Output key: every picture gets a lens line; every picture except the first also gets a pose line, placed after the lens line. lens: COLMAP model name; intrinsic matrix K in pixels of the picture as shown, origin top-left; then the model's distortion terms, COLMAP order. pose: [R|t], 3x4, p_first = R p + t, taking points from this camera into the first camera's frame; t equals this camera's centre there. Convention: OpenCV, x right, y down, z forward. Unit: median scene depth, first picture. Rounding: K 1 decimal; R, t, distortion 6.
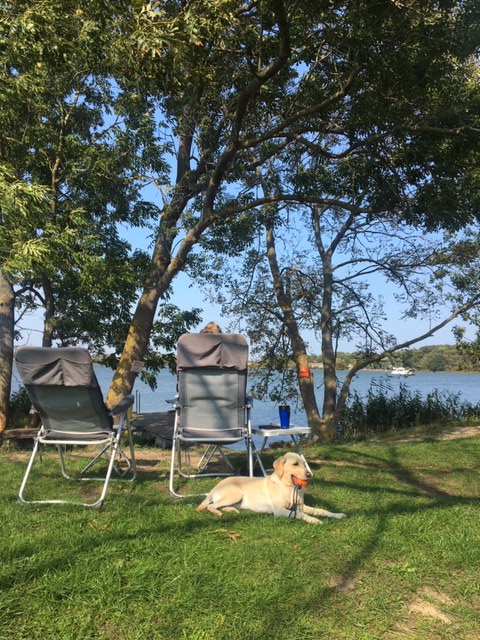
lens RADIAL K [[541.6, 0, 239.1], [0, 541.6, 319.5], [0, 0, 1]] dist [-0.000436, -0.000013]
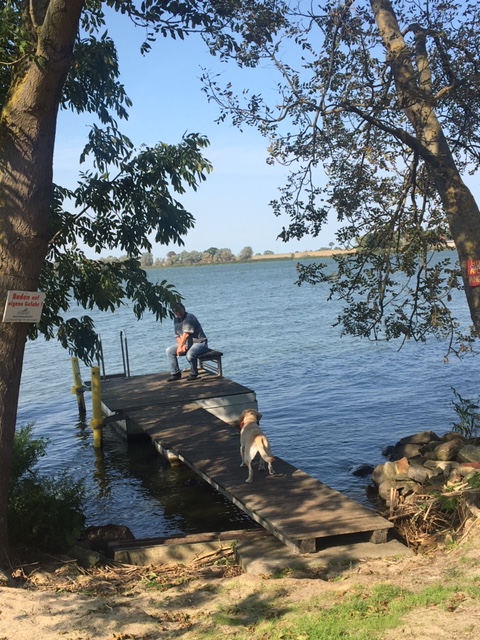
lens RADIAL K [[840.0, 0, 237.5], [0, 840.0, 322.2], [0, 0, 1]] dist [0.172059, 0.000000]
pose [[0.991393, -0.079176, -0.104264, 0.004132], [0.094042, 0.984745, 0.146401, 0.018708], [0.091082, -0.154946, 0.983715, 0.277312]]
